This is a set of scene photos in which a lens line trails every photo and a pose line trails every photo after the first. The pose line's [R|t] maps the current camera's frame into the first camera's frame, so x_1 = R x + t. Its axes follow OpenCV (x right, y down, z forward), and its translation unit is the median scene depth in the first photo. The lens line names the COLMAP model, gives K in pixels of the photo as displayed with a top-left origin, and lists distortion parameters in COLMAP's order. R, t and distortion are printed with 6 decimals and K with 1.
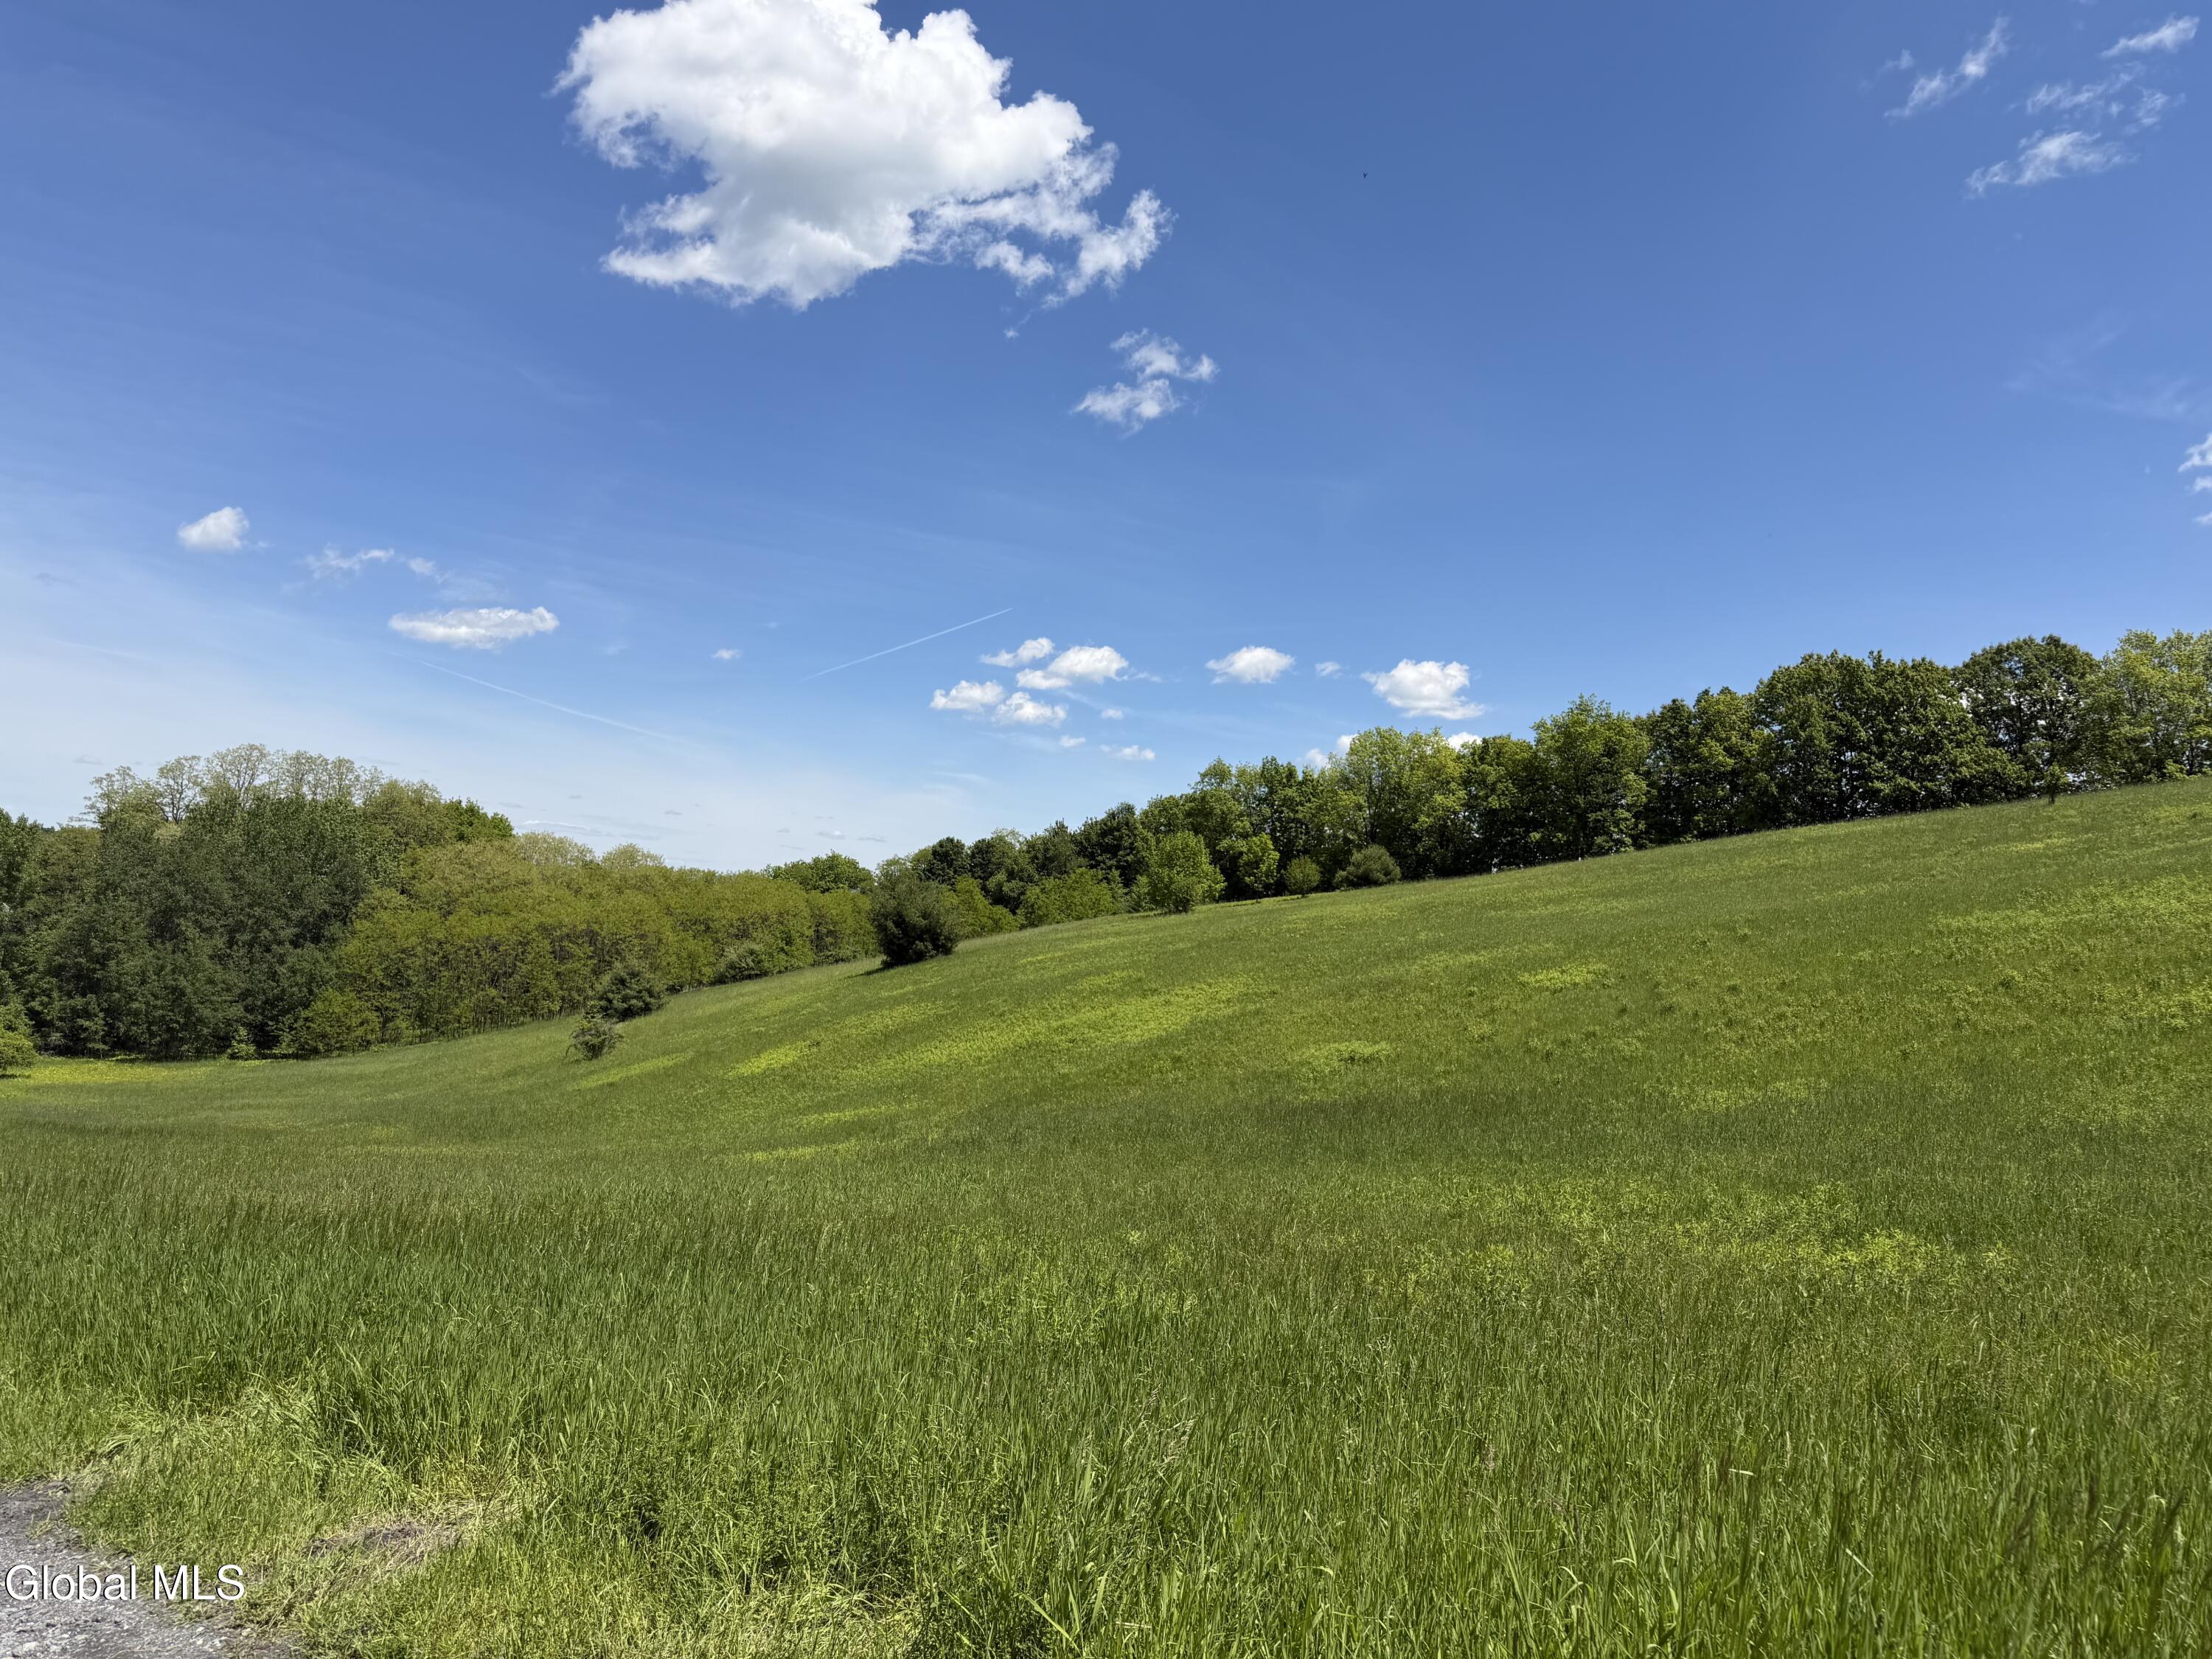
lens RADIAL K [[1628.1, 0, 1112.8], [0, 1628.1, 821.1], [0, 0, 1]] dist [0.066542, -0.049614]
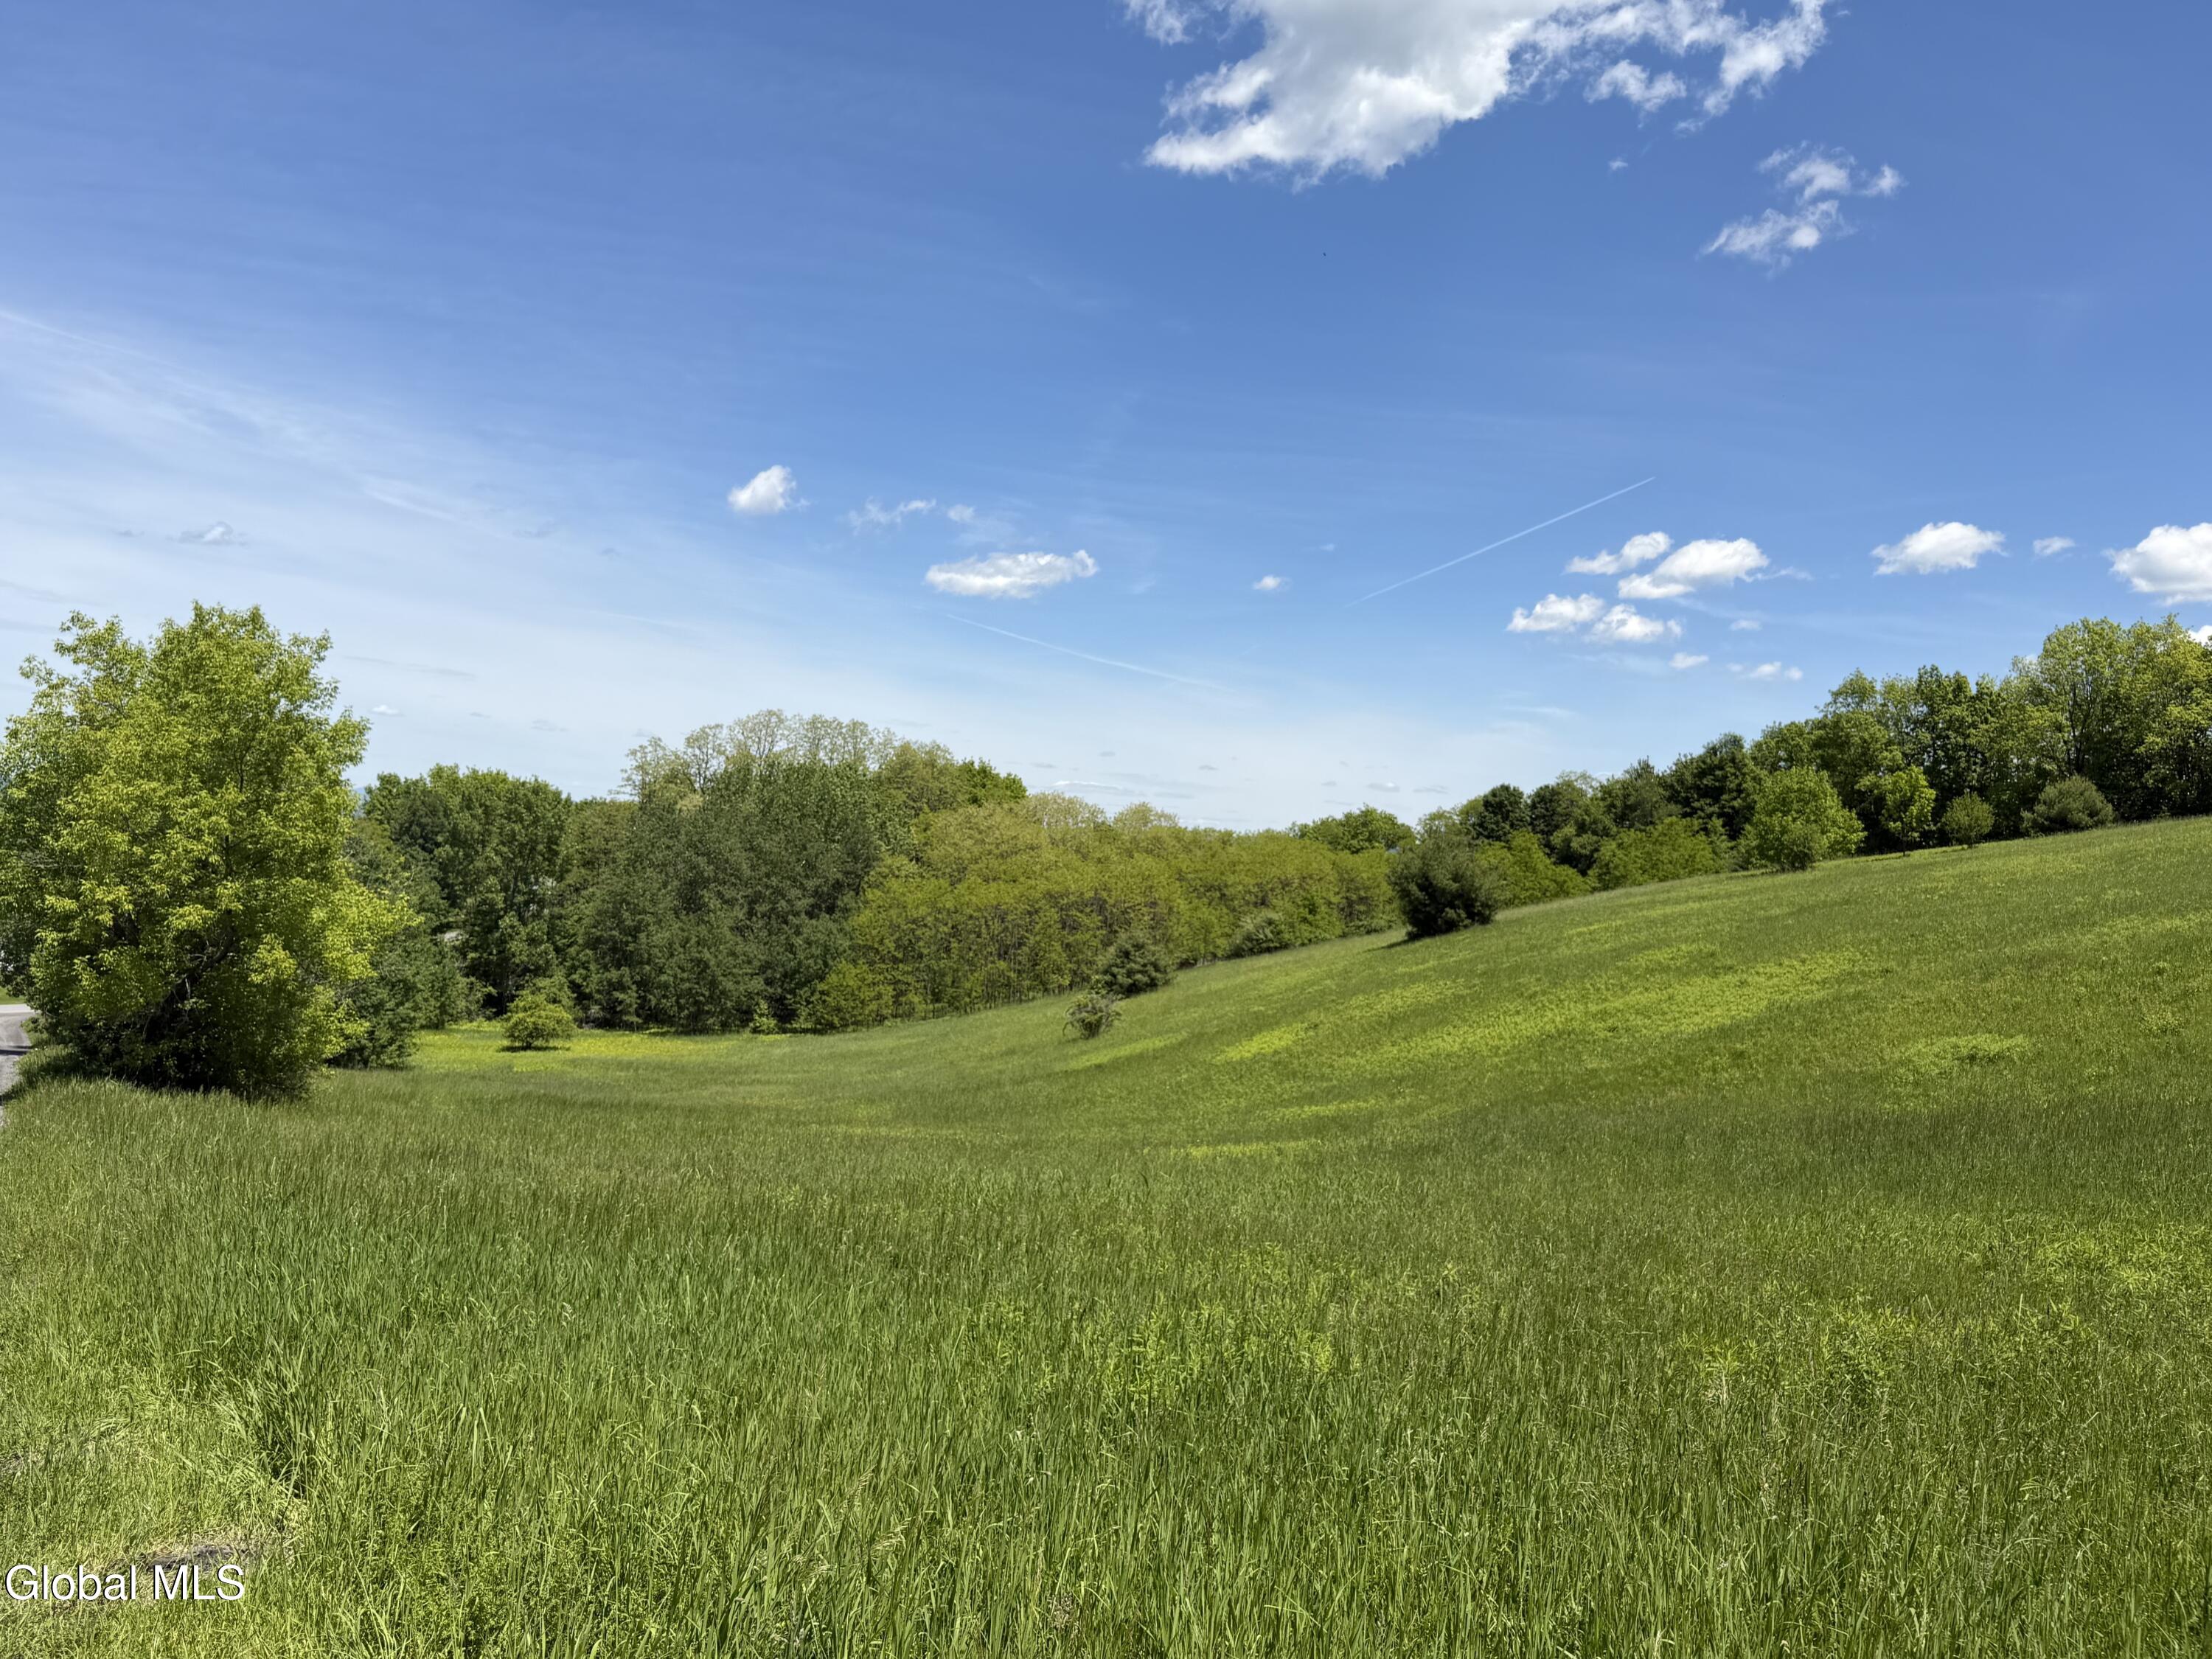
lens RADIAL K [[1883.3, 0, 1109.7], [0, 1883.3, 824.8], [0, 0, 1]] dist [0.102232, -0.105492]
pose [[0.944743, -0.023495, -0.326969, 0.029714], [0.033066, 0.999171, 0.023745, 0.001253], [0.326140, -0.033245, 0.944737, 0.014684]]
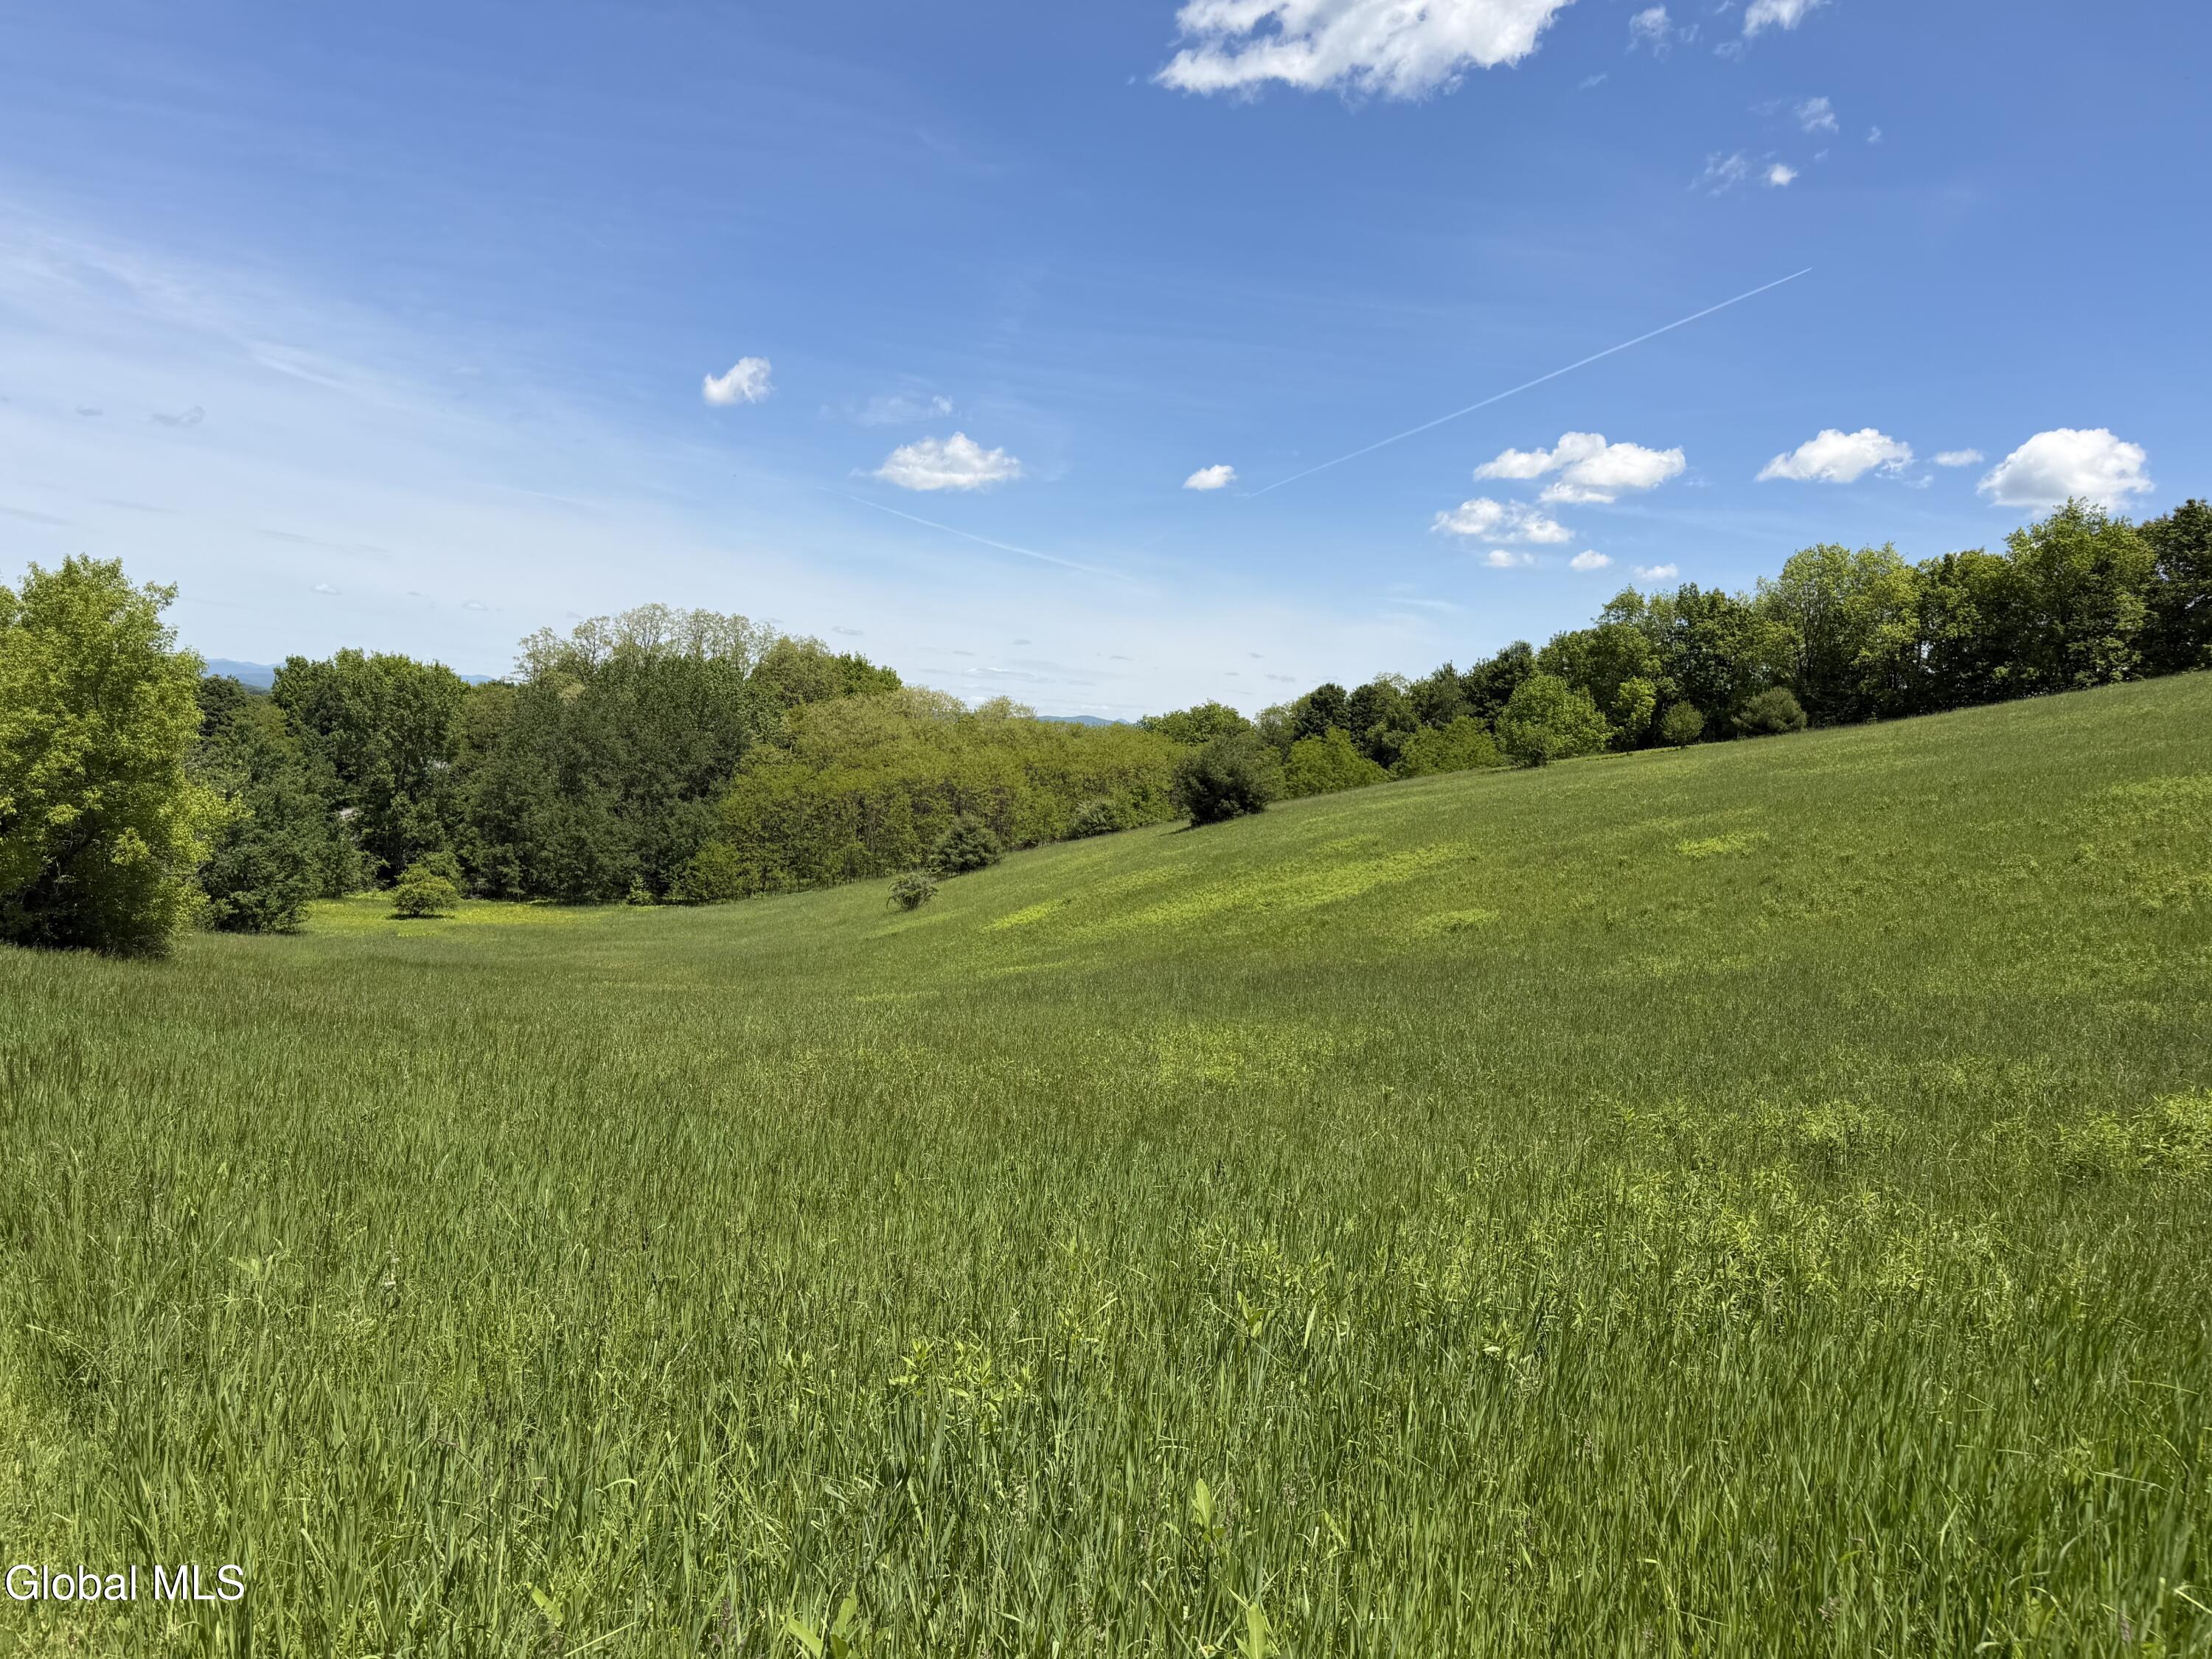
lens RADIAL K [[1810.0, 0, 1146.5], [0, 1810.0, 829.0], [0, 0, 1]] dist [0.100265, 0.019783]
pose [[0.964272, 0.005512, -0.264857, 0.092844], [0.019948, 0.995434, 0.093340, -0.007909], [0.264163, -0.095288, 0.959759, -0.041526]]
